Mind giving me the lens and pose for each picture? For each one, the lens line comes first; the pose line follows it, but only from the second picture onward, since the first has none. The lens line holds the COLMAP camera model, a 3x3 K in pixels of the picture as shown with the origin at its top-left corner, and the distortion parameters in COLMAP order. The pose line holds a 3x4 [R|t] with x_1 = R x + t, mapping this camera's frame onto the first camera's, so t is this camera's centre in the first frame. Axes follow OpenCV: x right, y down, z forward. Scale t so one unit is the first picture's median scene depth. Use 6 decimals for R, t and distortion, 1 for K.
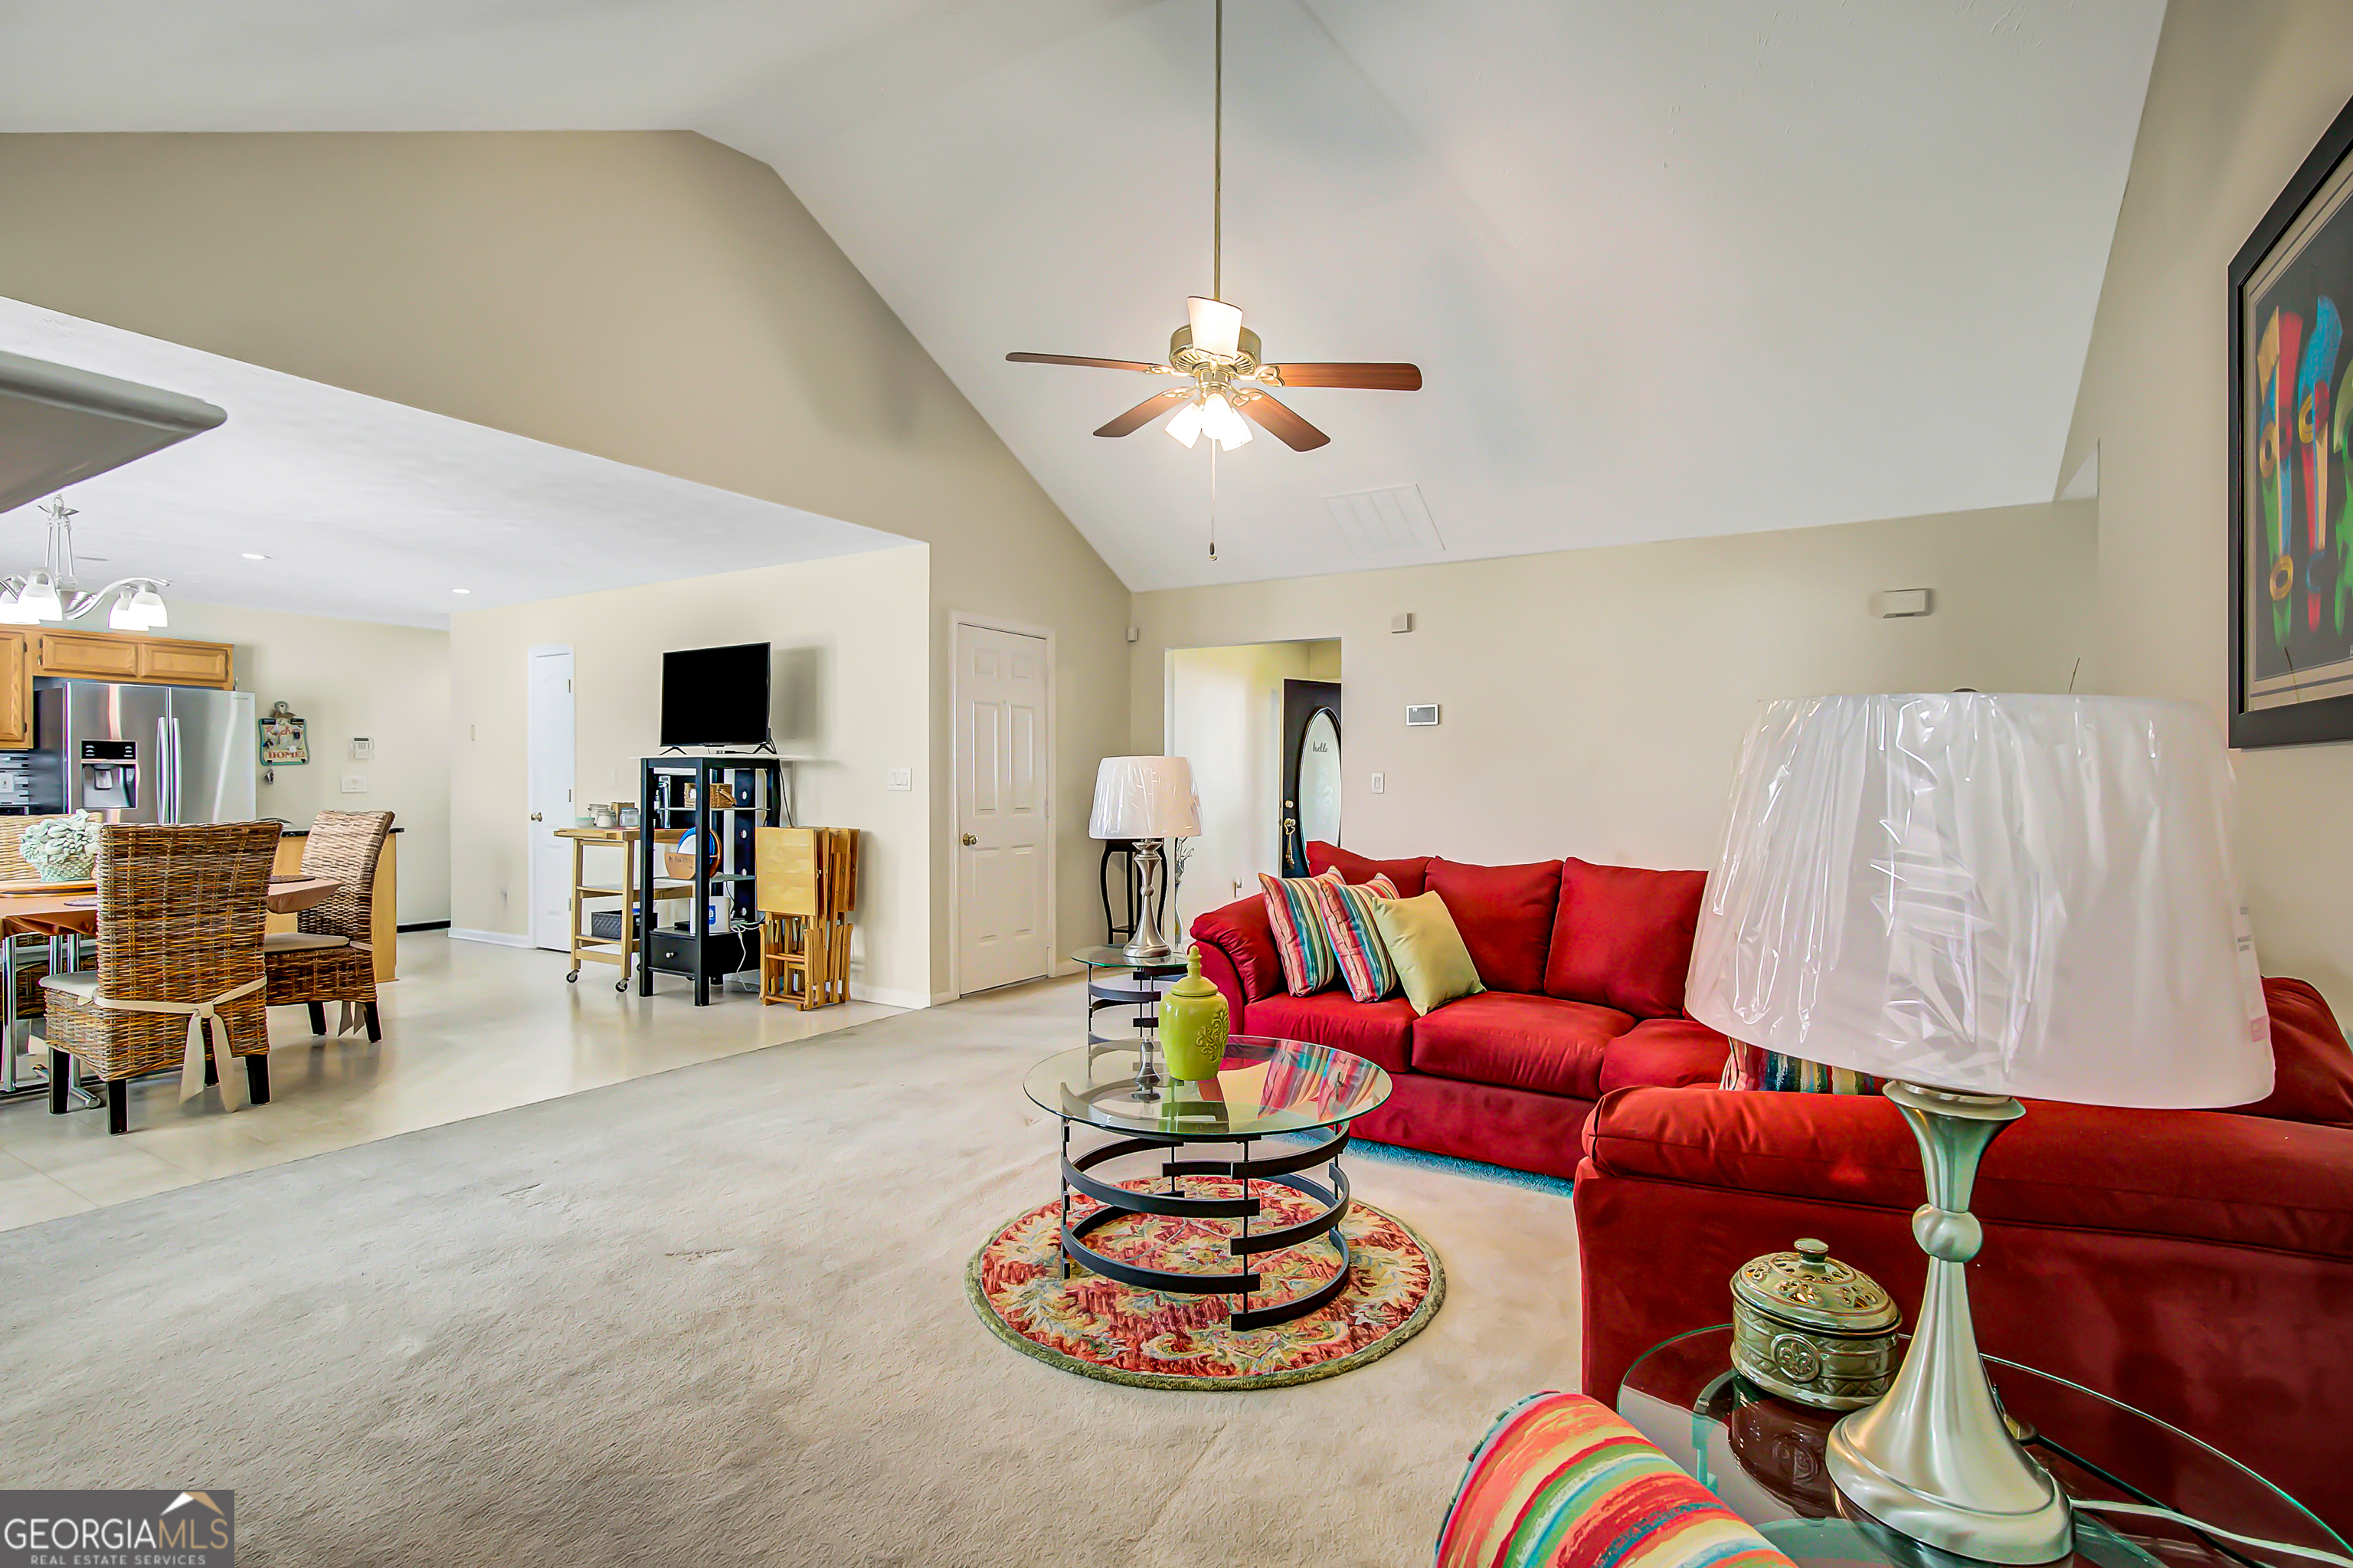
lens RADIAL K [[1093.9, 0, 1179.9], [0, 1093.9, 801.2], [0, 0, 1]] dist [0.005906, 0.001012]
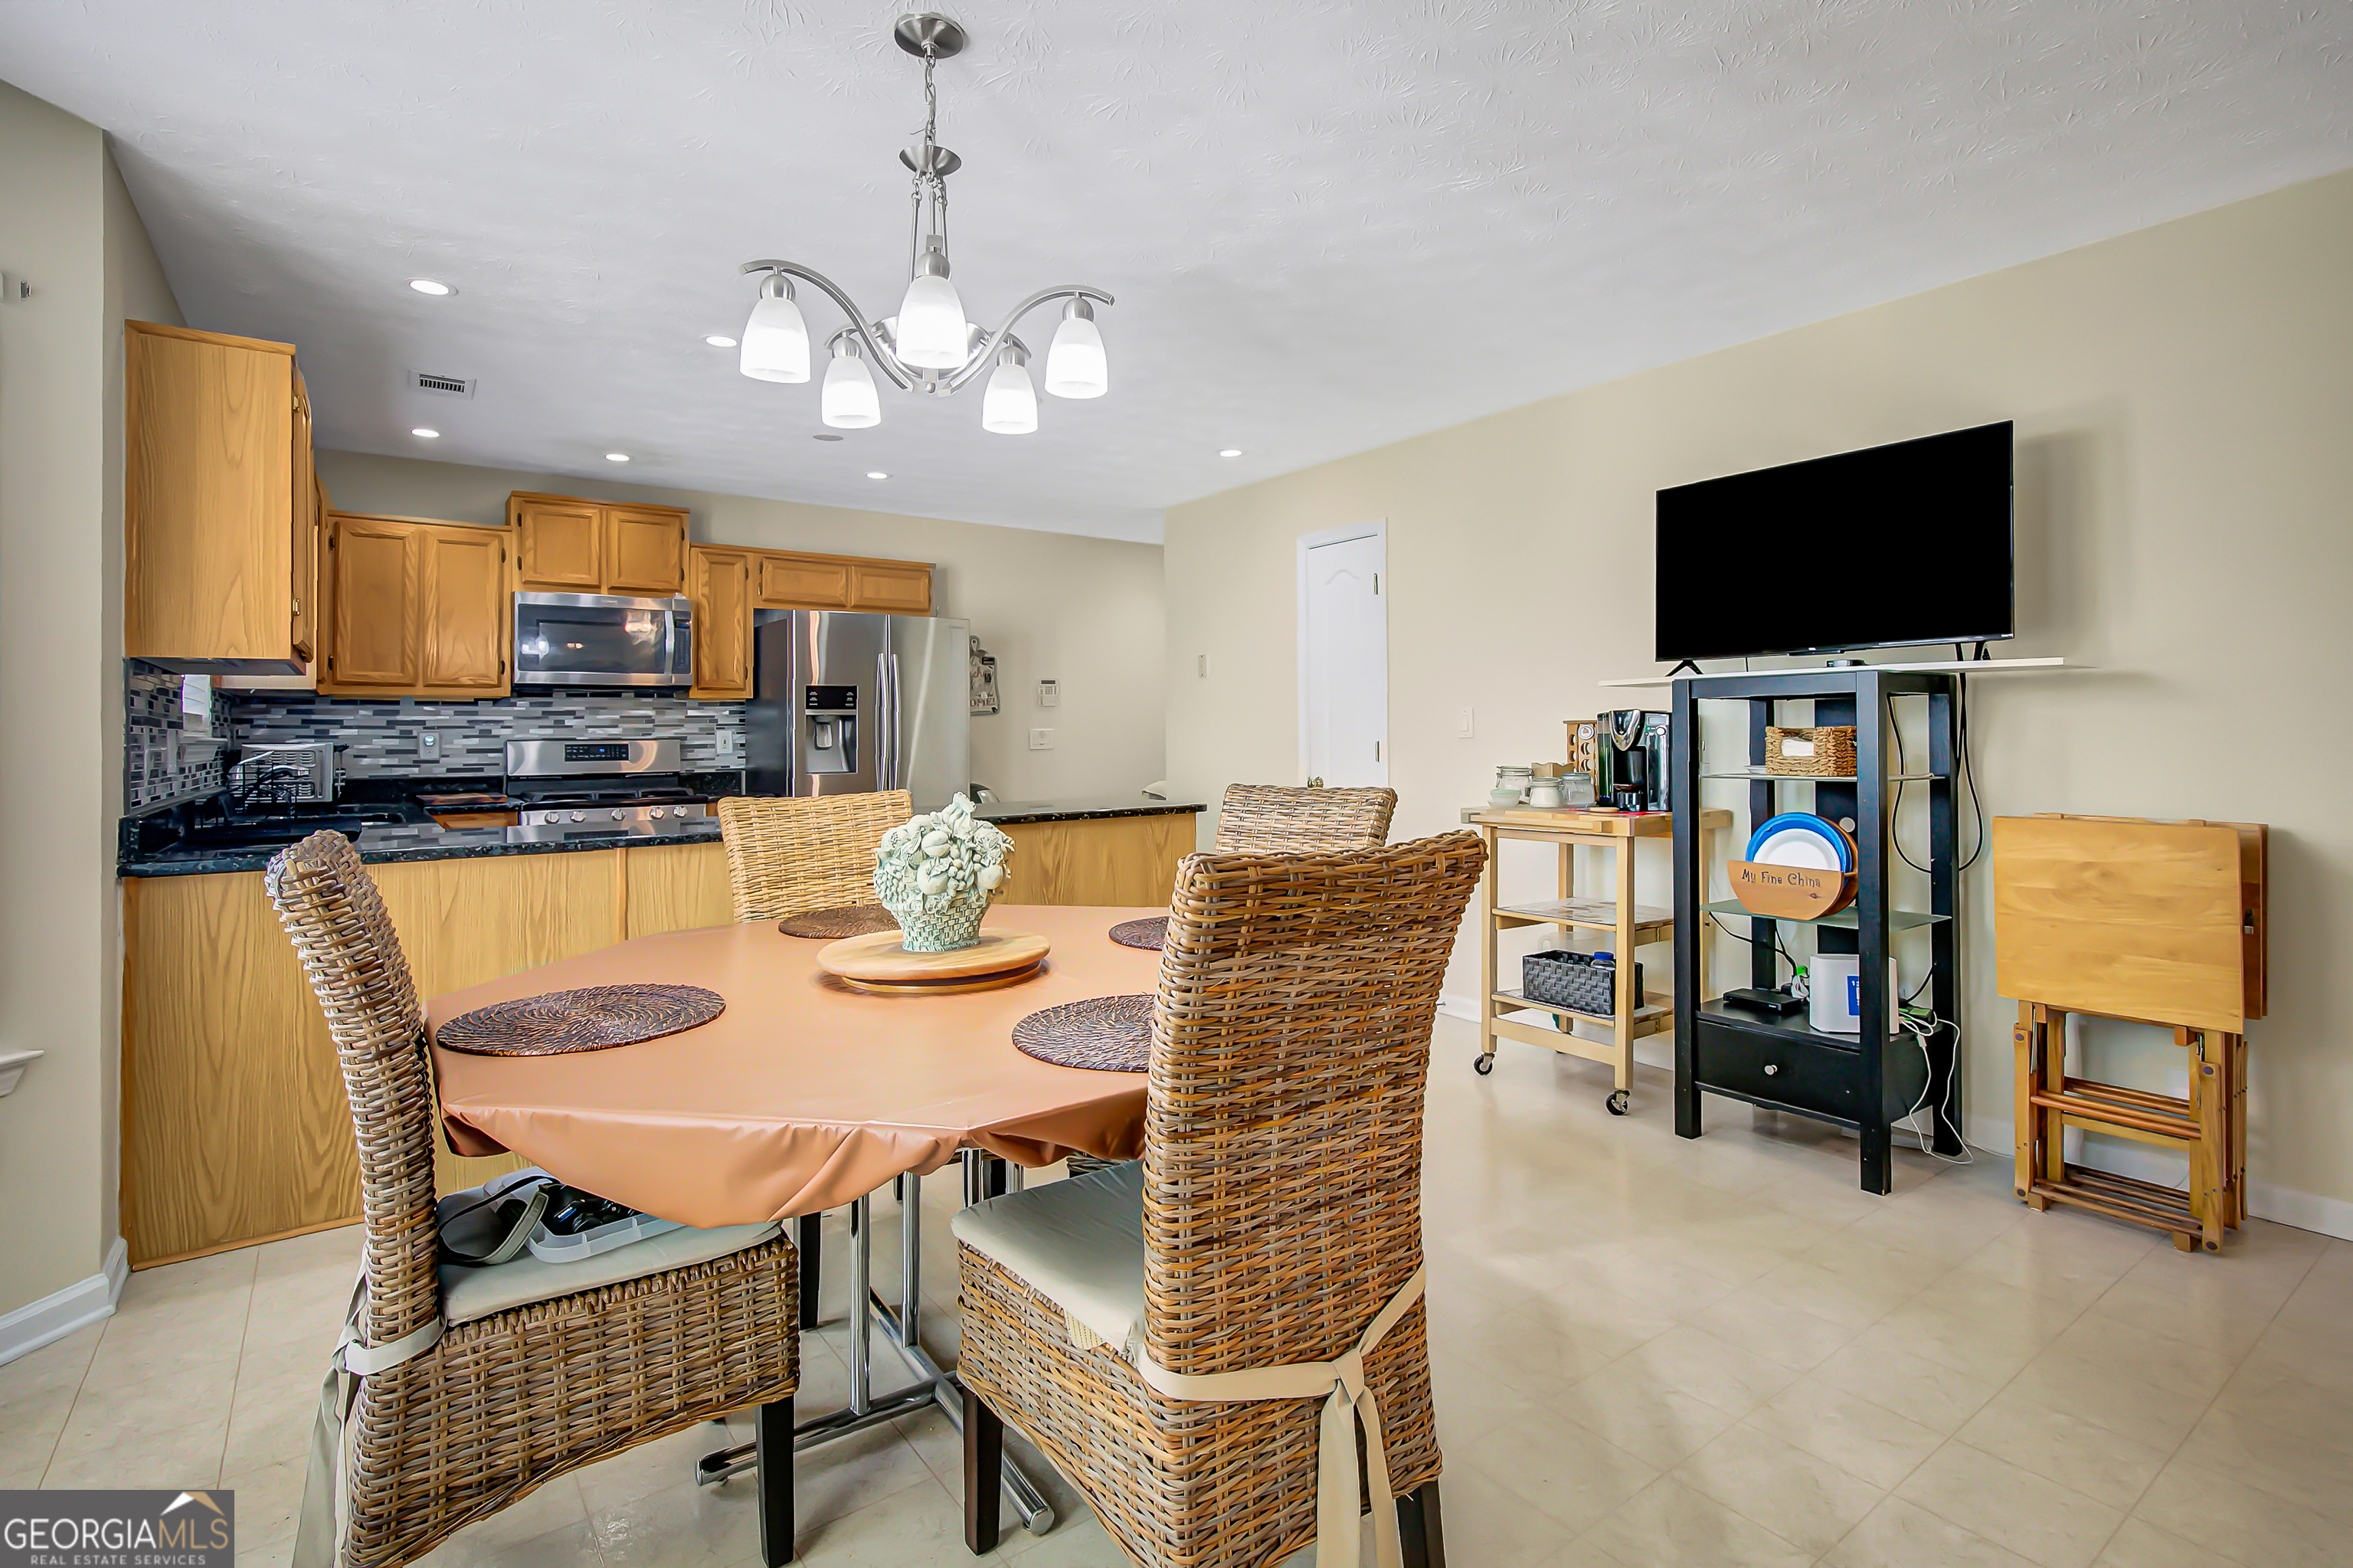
lens RADIAL K [[1127.3, 0, 1177.1], [0, 1127.3, 715.9], [0, 0, 1]] dist [0.000085, 0.000157]
pose [[0.925325, -0.020834, -0.378601, -0.504564], [0.009028, 0.999417, -0.032931, -0.006183], [0.379067, 0.027054, 0.924974, 0.406221]]
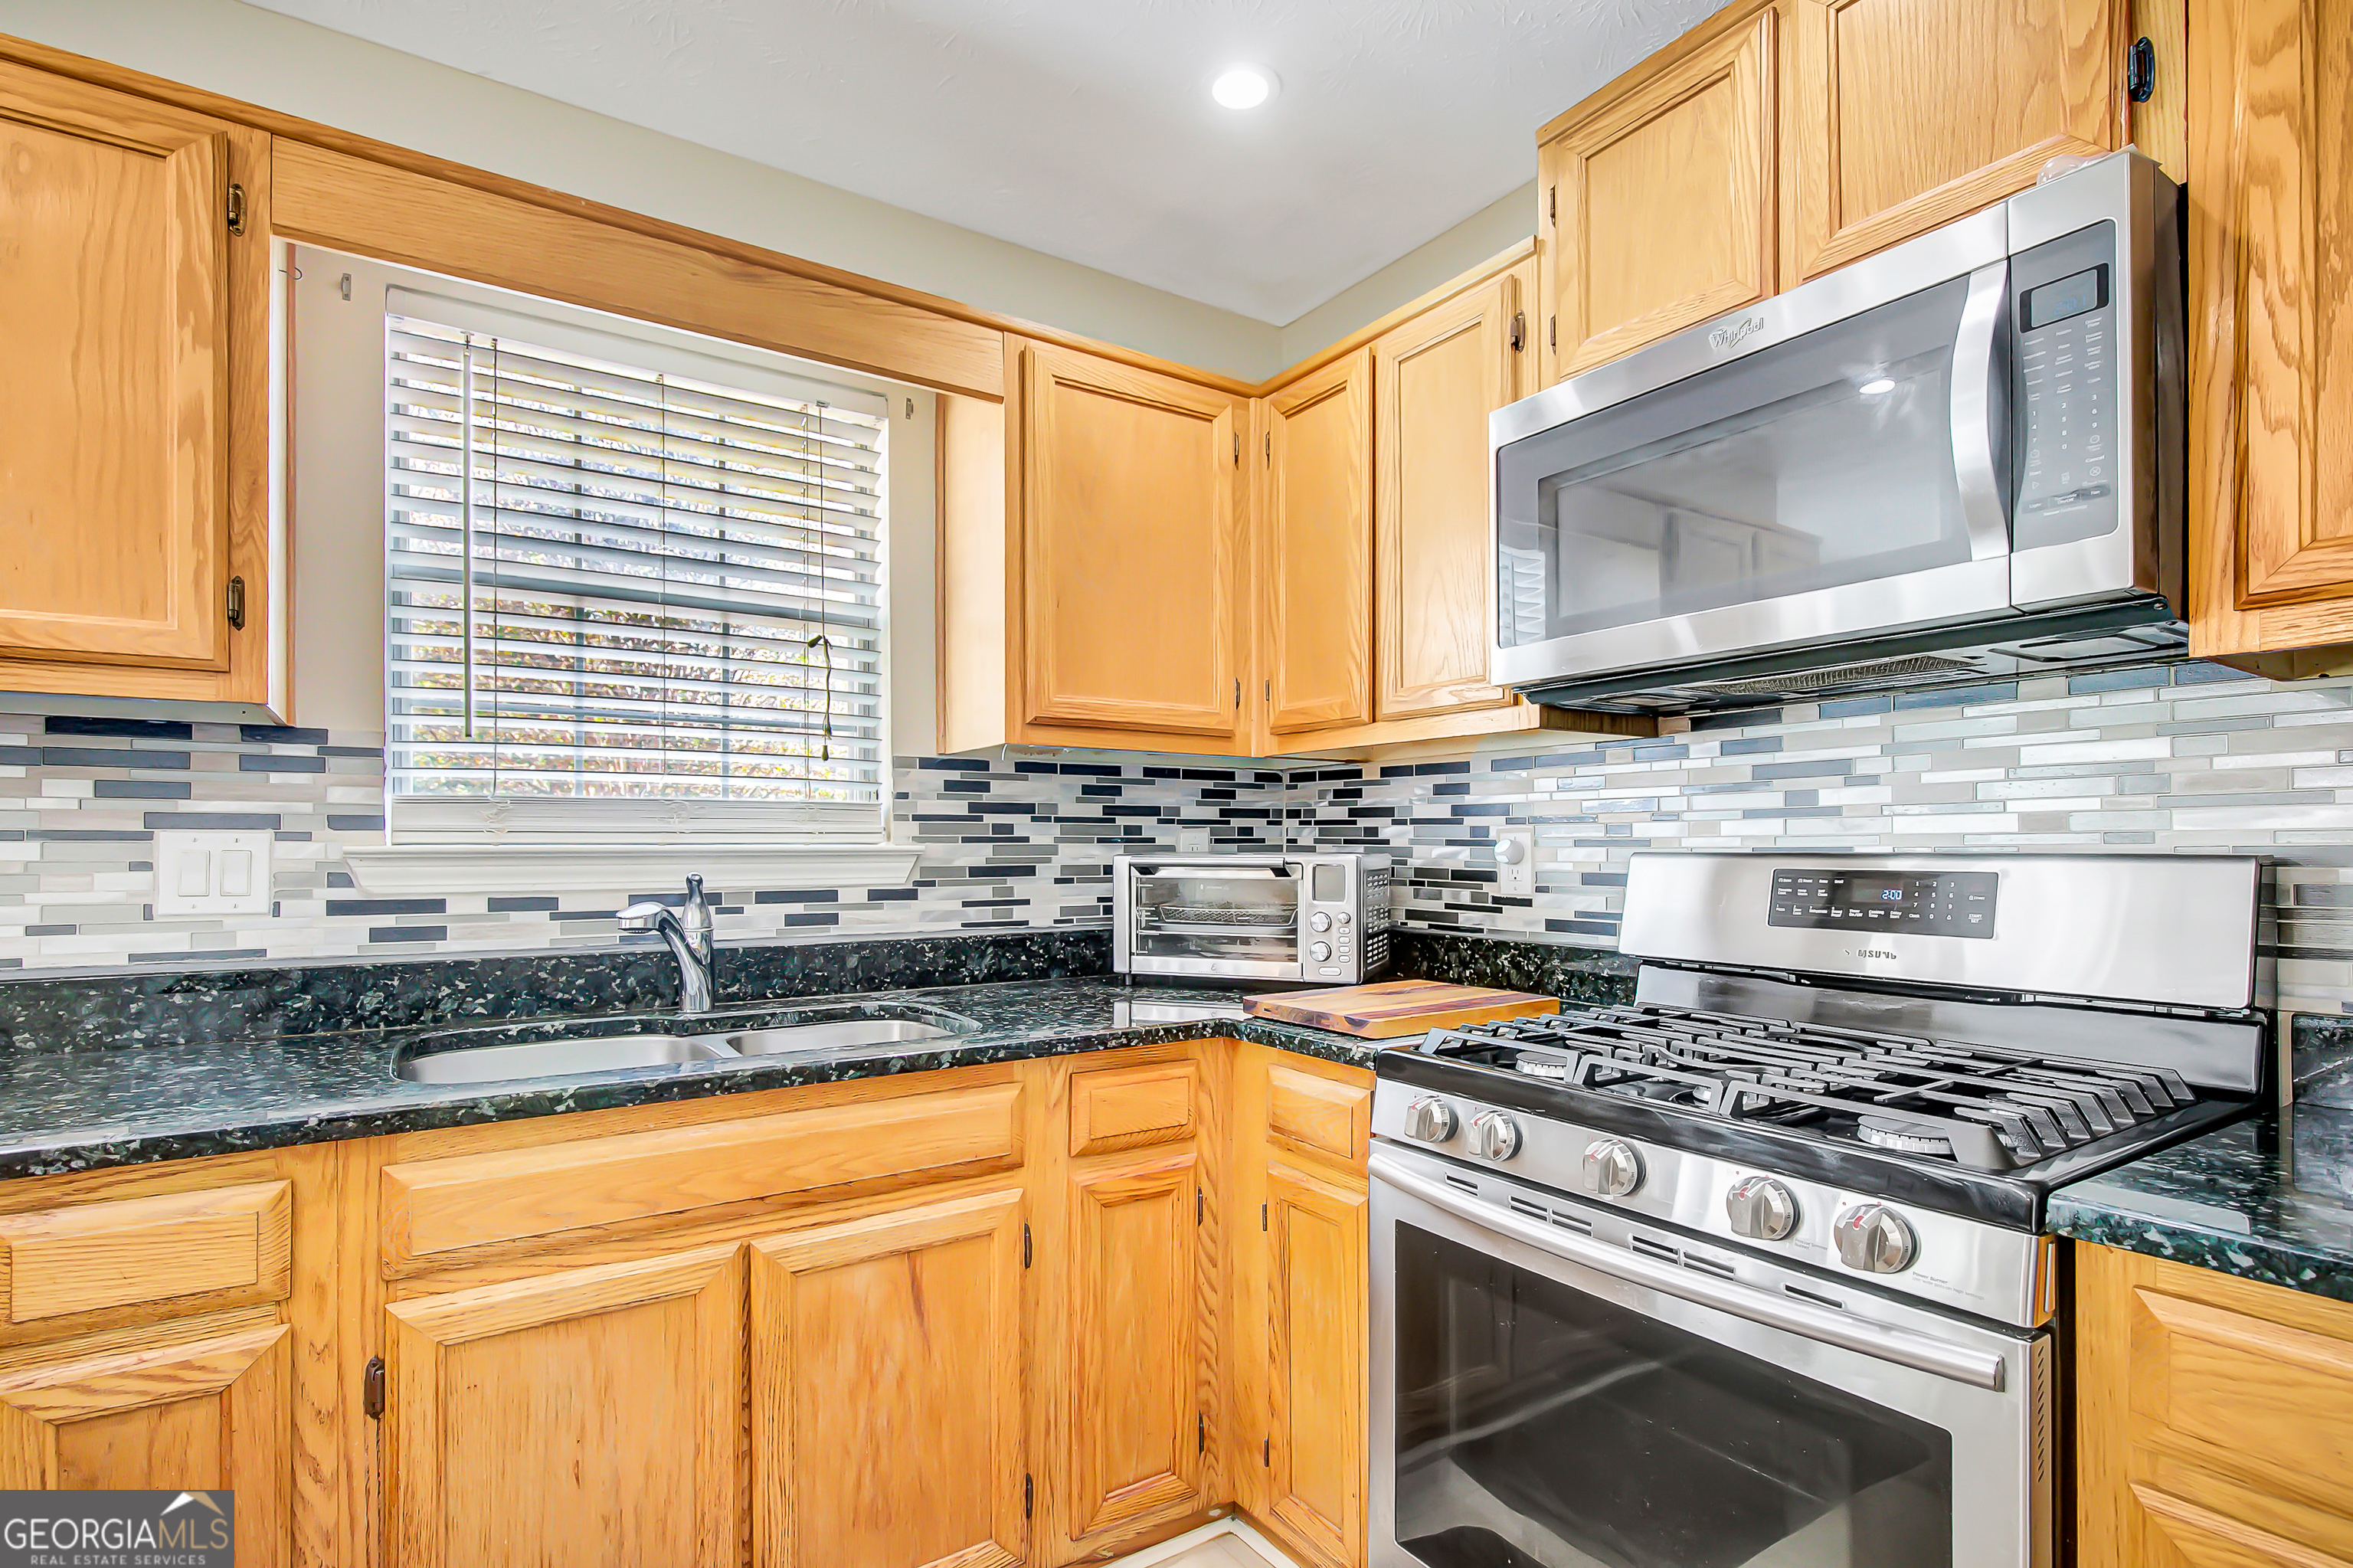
lens RADIAL K [[920.9, 0, 1169.1], [0, 920.9, 841.1], [0, 0, 1]] dist [-0.000657, 0.000227]
pose [[-0.506287, -0.008266, -0.862326, -1.029515], [-0.017017, 0.999855, 0.000407, -0.021843], [0.862197, 0.014881, -0.506354, 1.019221]]
